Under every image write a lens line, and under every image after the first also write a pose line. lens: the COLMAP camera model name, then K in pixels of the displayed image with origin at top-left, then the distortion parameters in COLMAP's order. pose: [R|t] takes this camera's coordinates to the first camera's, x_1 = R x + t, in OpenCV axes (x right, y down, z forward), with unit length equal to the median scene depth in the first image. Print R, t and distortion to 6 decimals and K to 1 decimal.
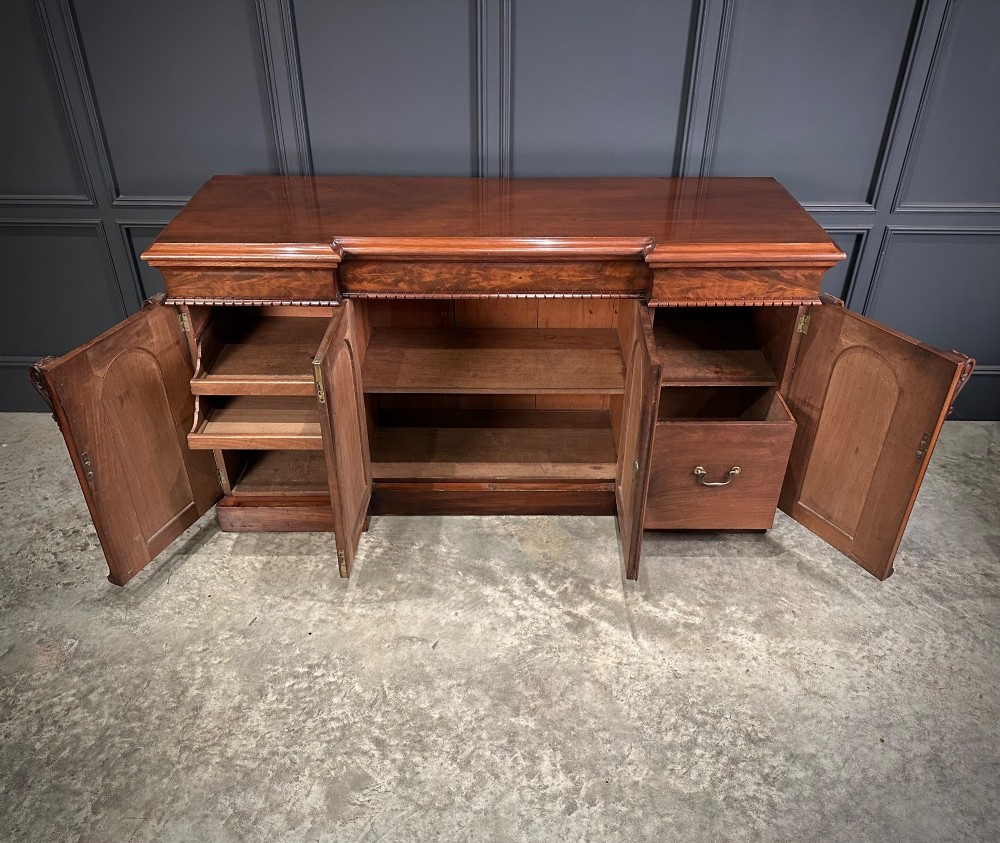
lens RADIAL K [[809.9, 0, 500.2], [0, 809.9, 425.4], [0, 0, 1]] dist [0.134418, -0.251075]
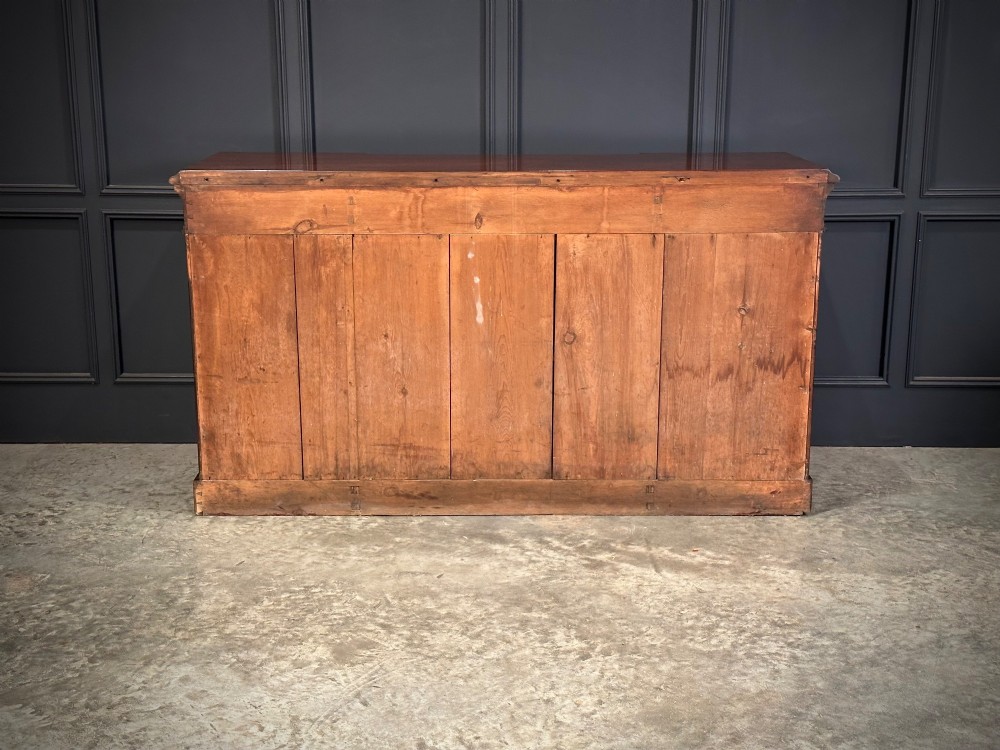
lens RADIAL K [[1358.1, 0, 498.4], [0, 1358.1, 378.1], [0, 0, 1]] dist [0.156647, -0.206552]
pose [[0.999990, -0.002904, -0.003359, -0.008394], [0.001600, 0.941358, -0.337405, 0.588369], [0.004142, 0.337396, 0.941354, -0.528885]]
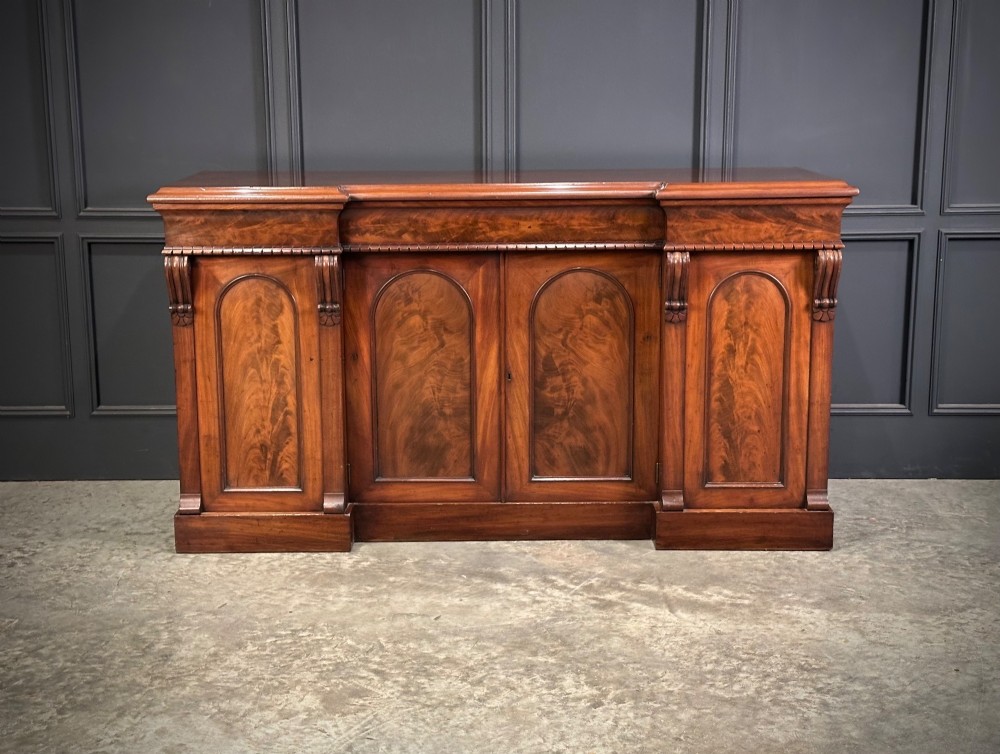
lens RADIAL K [[1393.9, 0, 487.1], [0, 1393.9, 356.2], [0, 0, 1]] dist [0.186003, -0.371051]
pose [[0.999937, -0.009730, -0.005535, -0.017506], [0.006896, 0.924905, -0.380135, 0.585059], [0.008818, 0.380073, 0.924914, -0.467654]]
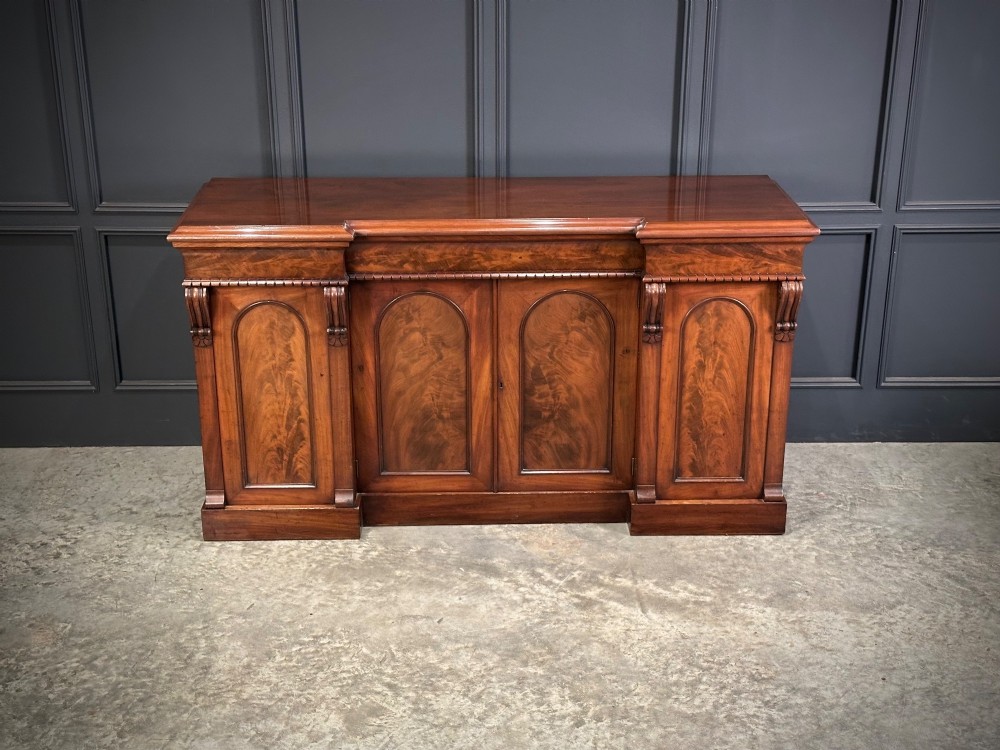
lens RADIAL K [[1356.1, 0, 506.9], [0, 1356.1, 374.9], [0, 0, 1]] dist [0.165573, -0.255808]
pose [[0.999666, -0.012324, 0.022700, -0.033973], [0.016894, 0.976752, -0.213706, 0.338549], [-0.019539, 0.214018, 0.976634, -0.673756]]
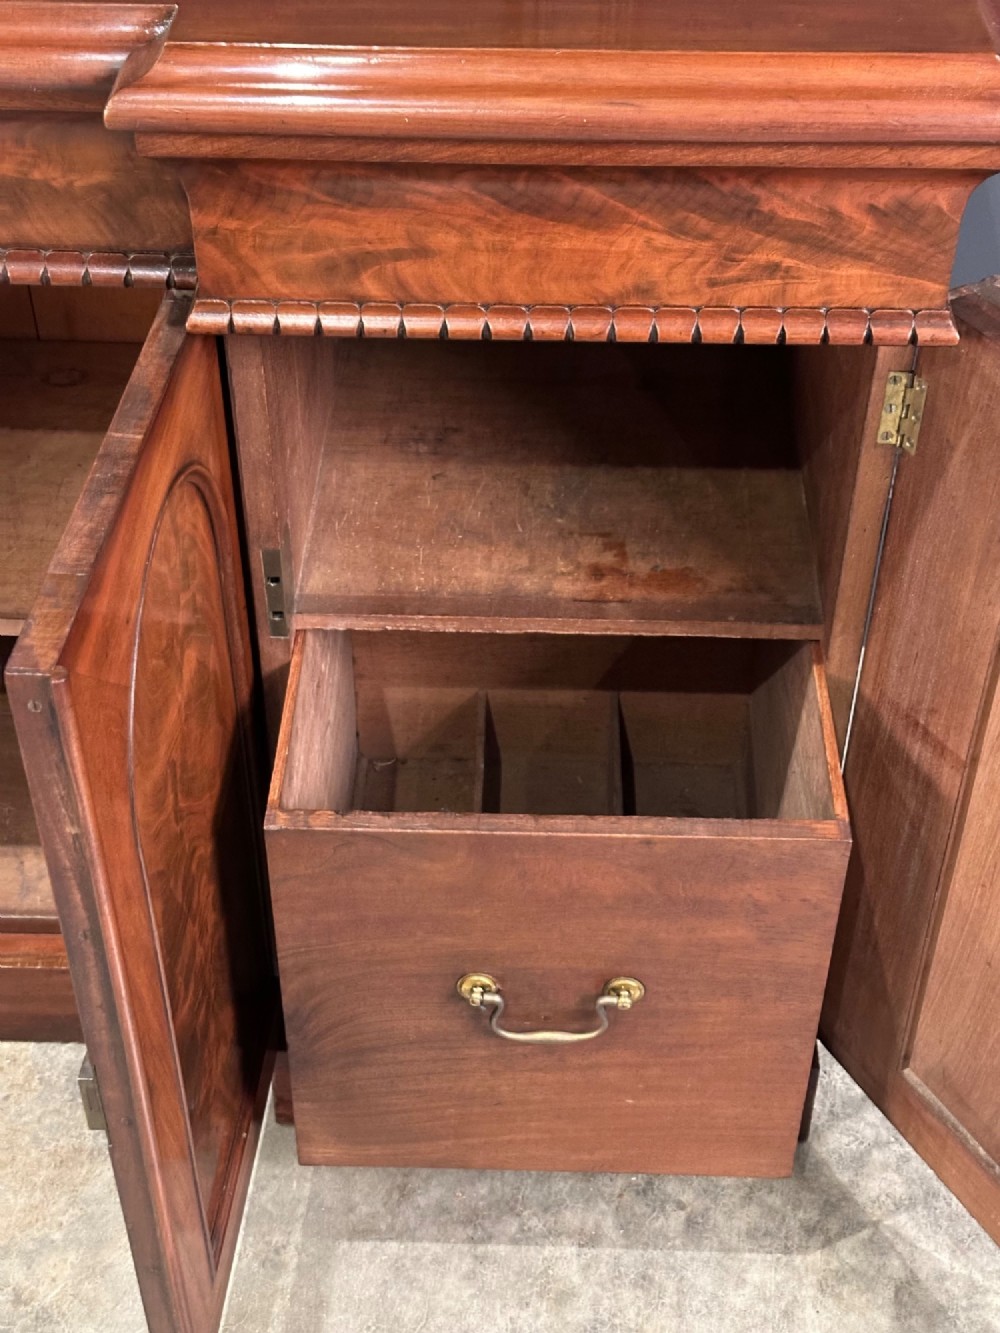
lens RADIAL K [[1840.9, 0, 501.1], [0, 1840.9, 668.8], [0, 0, 1]] dist [0.145984, -0.131963]
pose [[0.999601, 0.021170, -0.018707, 0.275922], [-0.018681, 0.992053, 0.124428, -0.118274], [0.021192, -0.124029, 0.992052, 0.483550]]
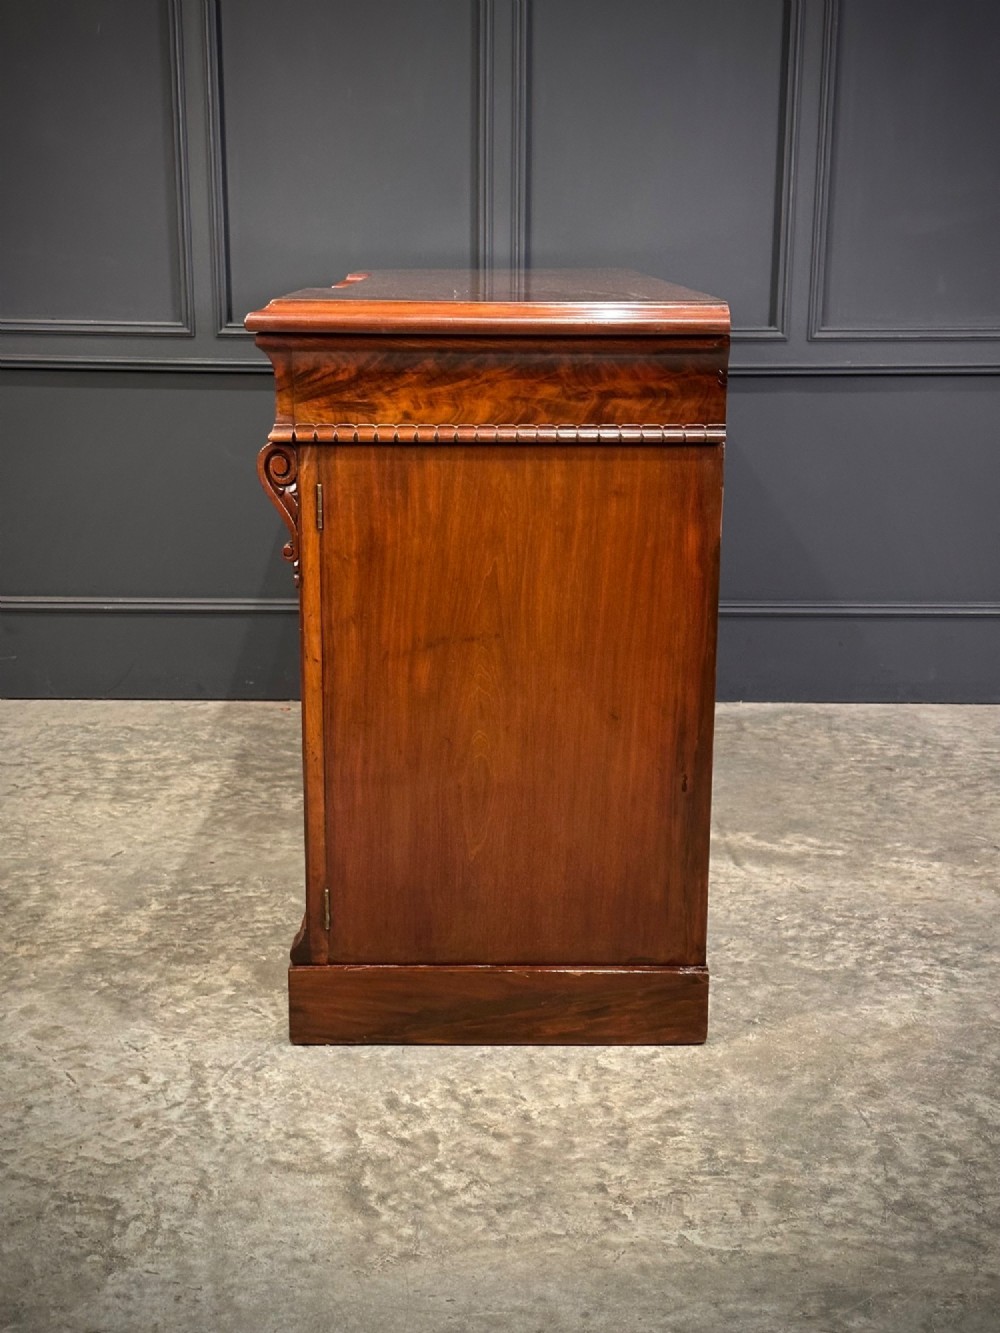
lens RADIAL K [[1822.3, 0, 508.7], [0, 1822.3, 668.1], [0, 0, 1]] dist [0.146249, -0.130867]
pose [[0.999899, -0.001569, 0.014104, -0.028951], [0.006351, 0.938265, -0.345859, 0.615411], [-0.012691, 0.345914, 0.938180, -0.357081]]
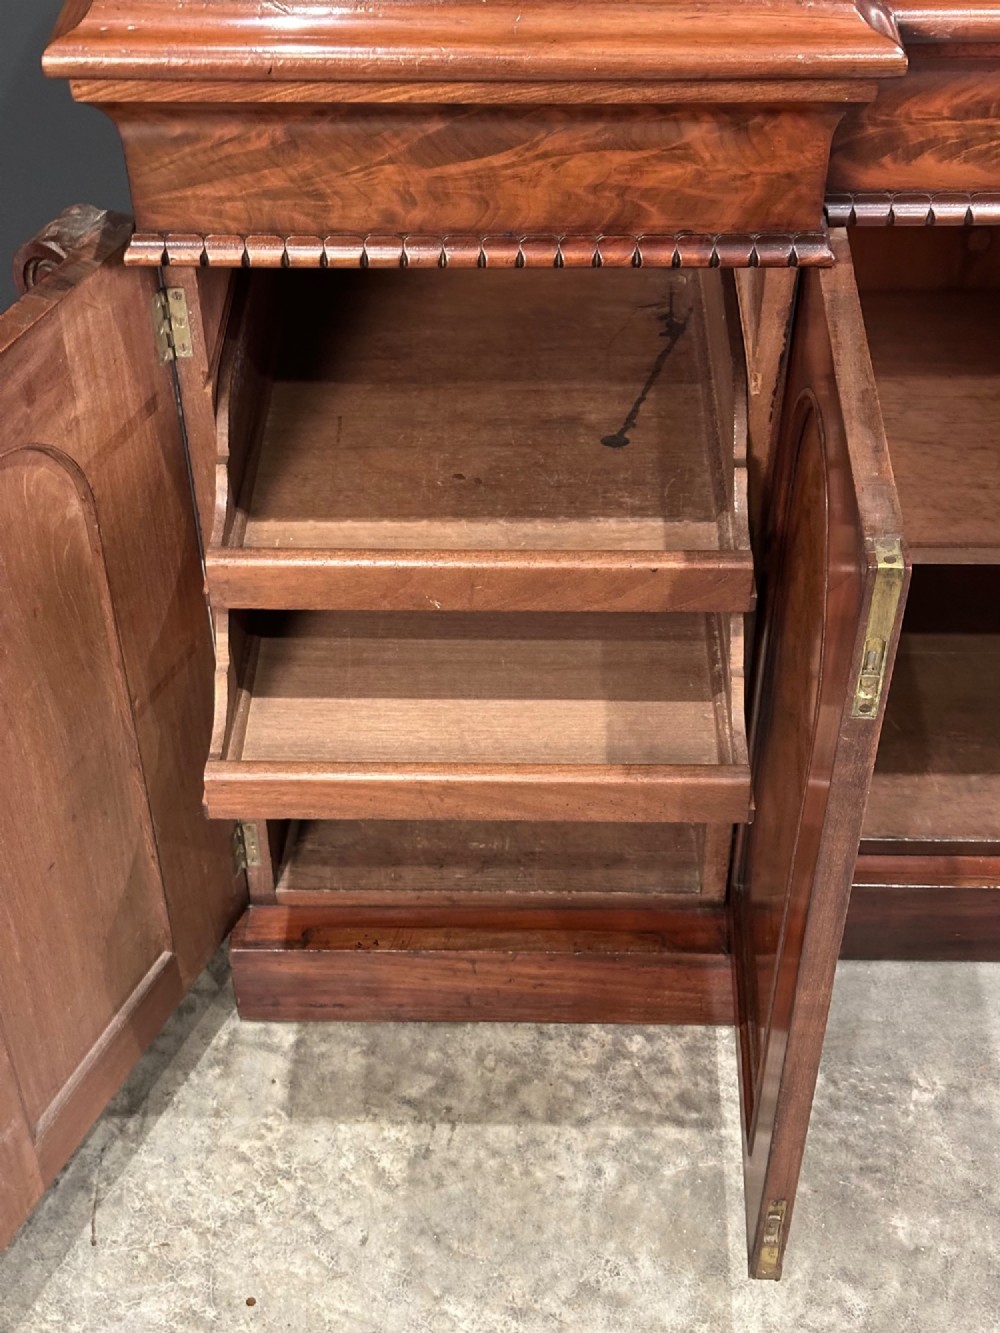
lens RADIAL K [[1858.0, 0, 497.5], [0, 1858.0, 665.7], [0, 0, 1]] dist [0.186003, -0.371051]
pose [[0.999776, 0.005978, -0.020280, -0.280451], [-0.003116, 0.990387, 0.138287, -0.104489], [0.020912, -0.138193, 0.990185, 0.429986]]
